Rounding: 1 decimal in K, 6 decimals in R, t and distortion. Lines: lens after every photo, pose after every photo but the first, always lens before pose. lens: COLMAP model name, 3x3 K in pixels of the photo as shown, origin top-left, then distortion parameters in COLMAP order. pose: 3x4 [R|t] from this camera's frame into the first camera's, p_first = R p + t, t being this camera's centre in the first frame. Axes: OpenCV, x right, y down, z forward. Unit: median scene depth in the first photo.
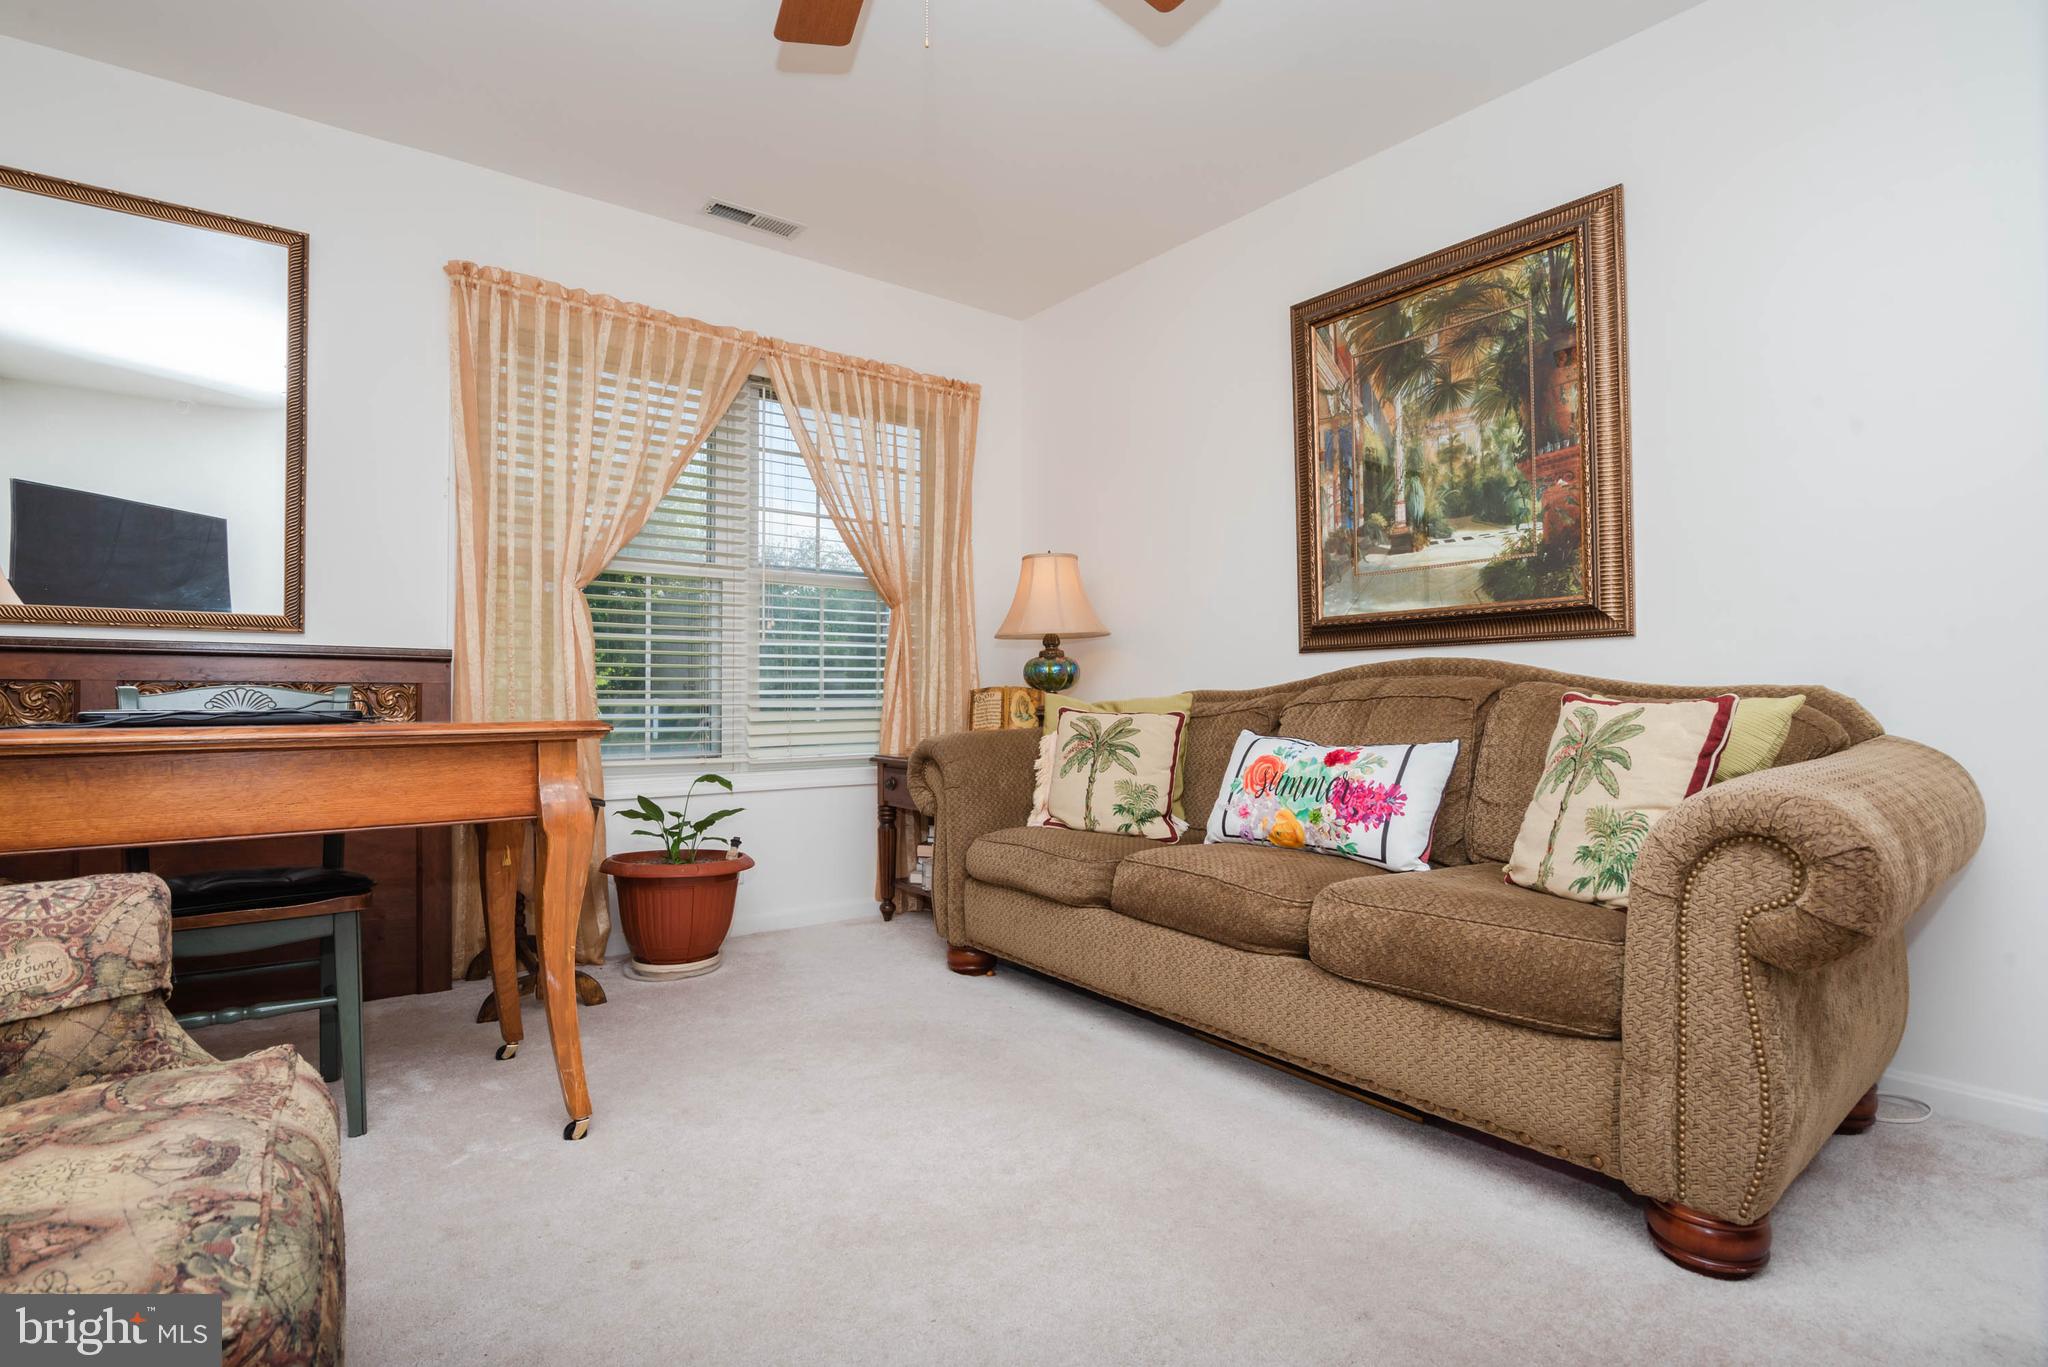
lens RADIAL K [[1007.3, 0, 1021.7], [0, 1007.3, 692.4], [0, 0, 1]] dist [-0.018345, -0.001915]
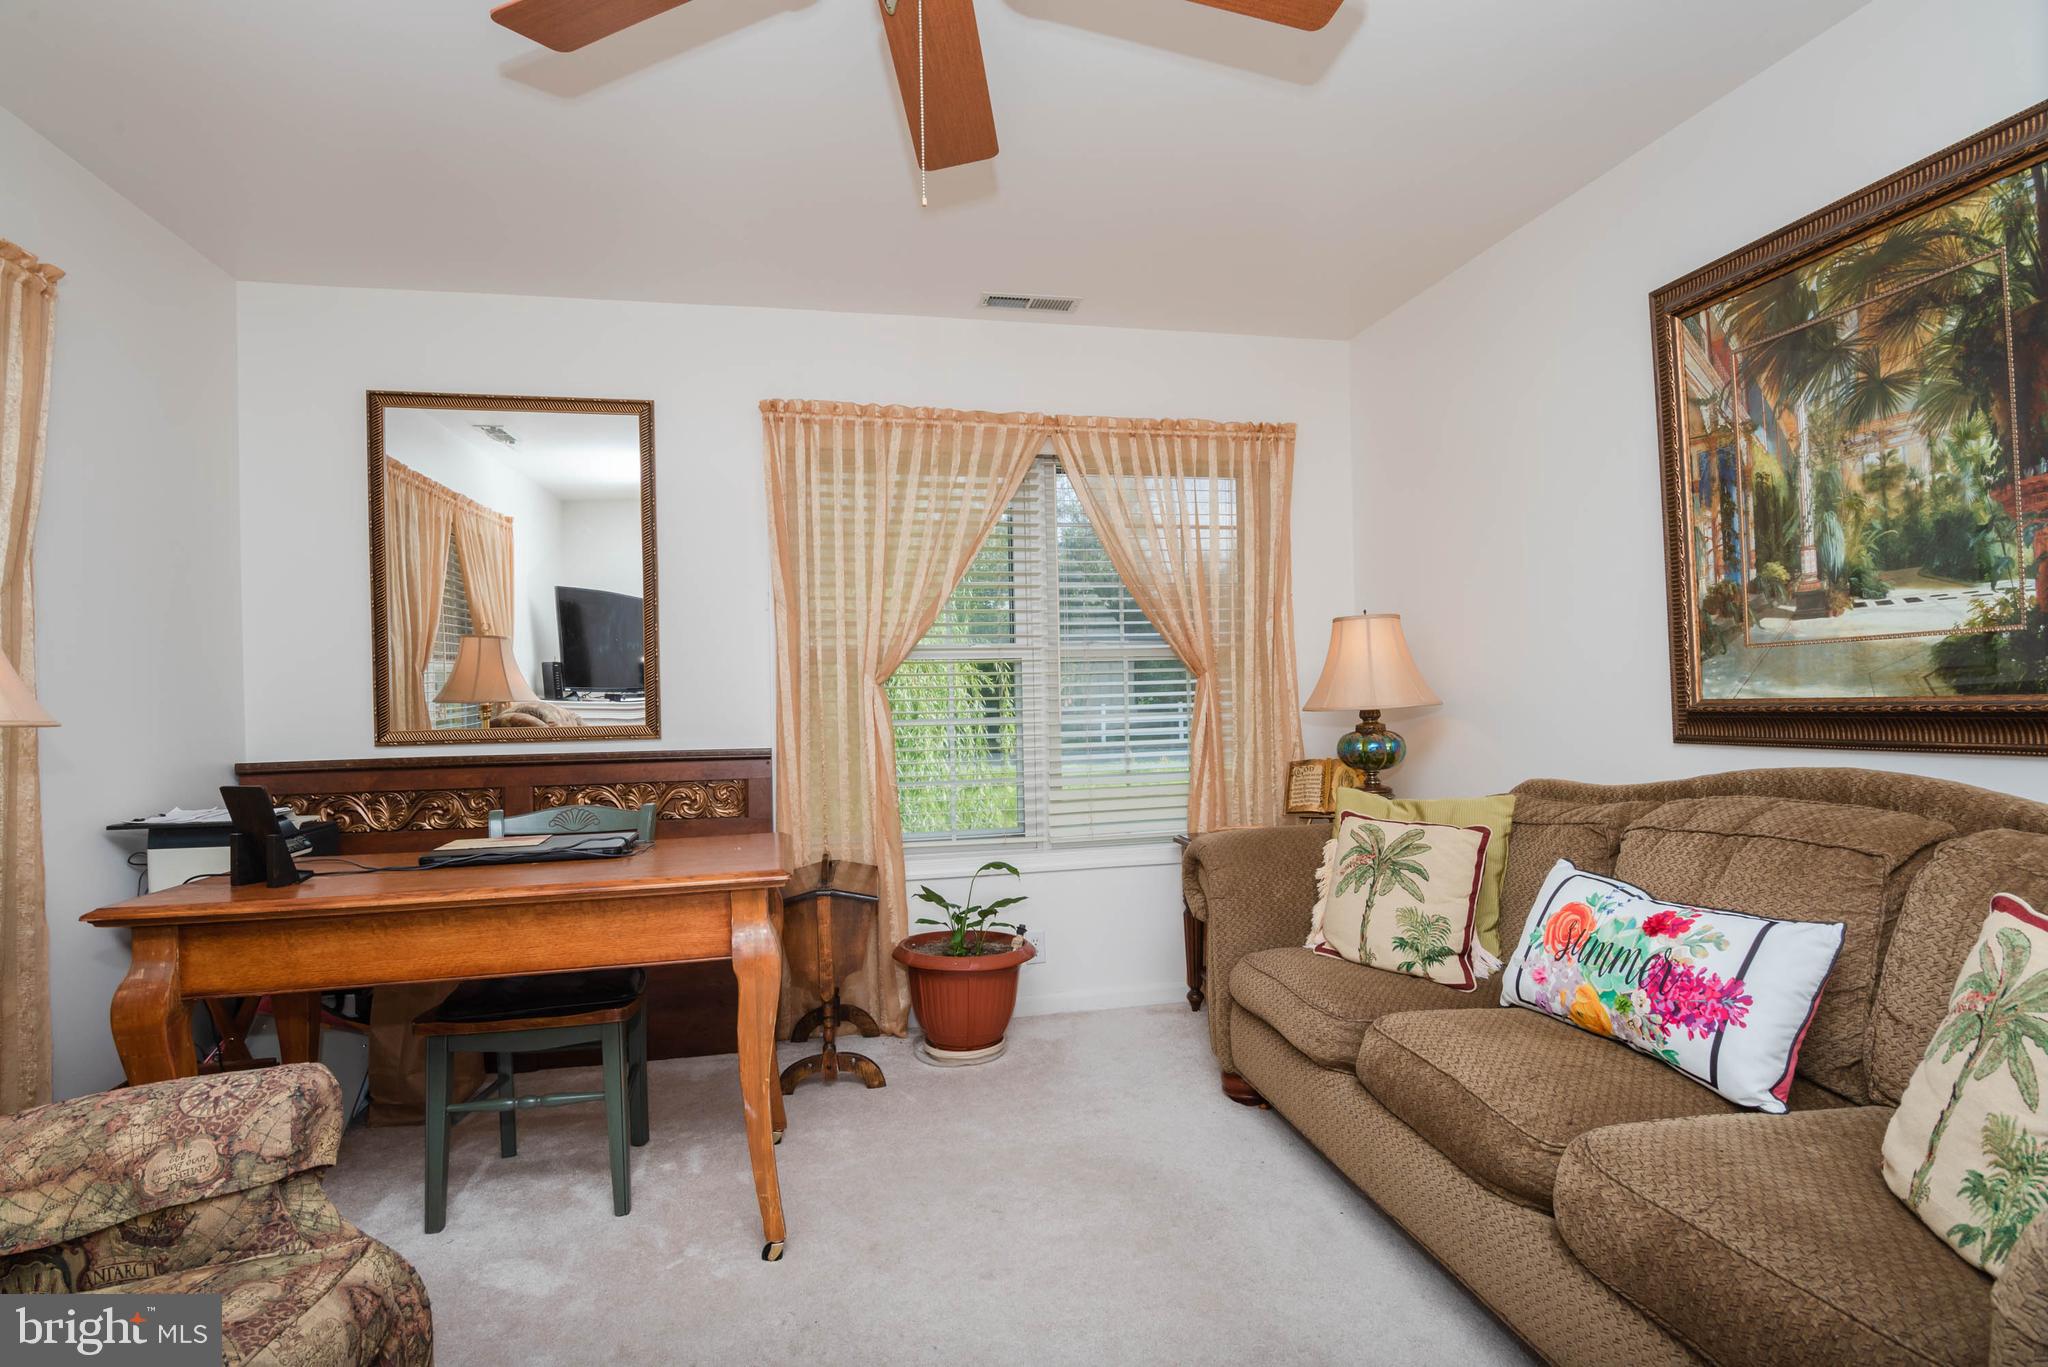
lens RADIAL K [[1007.3, 0, 1020.9], [0, 1007.3, 691.1], [0, 0, 1]] dist [-0.018345, -0.001915]
pose [[0.900531, -0.021757, -0.434246, 0.173610], [0.024255, 0.999706, 0.000211, -0.098976], [0.434114, -0.010723, 0.900794, 0.104537]]
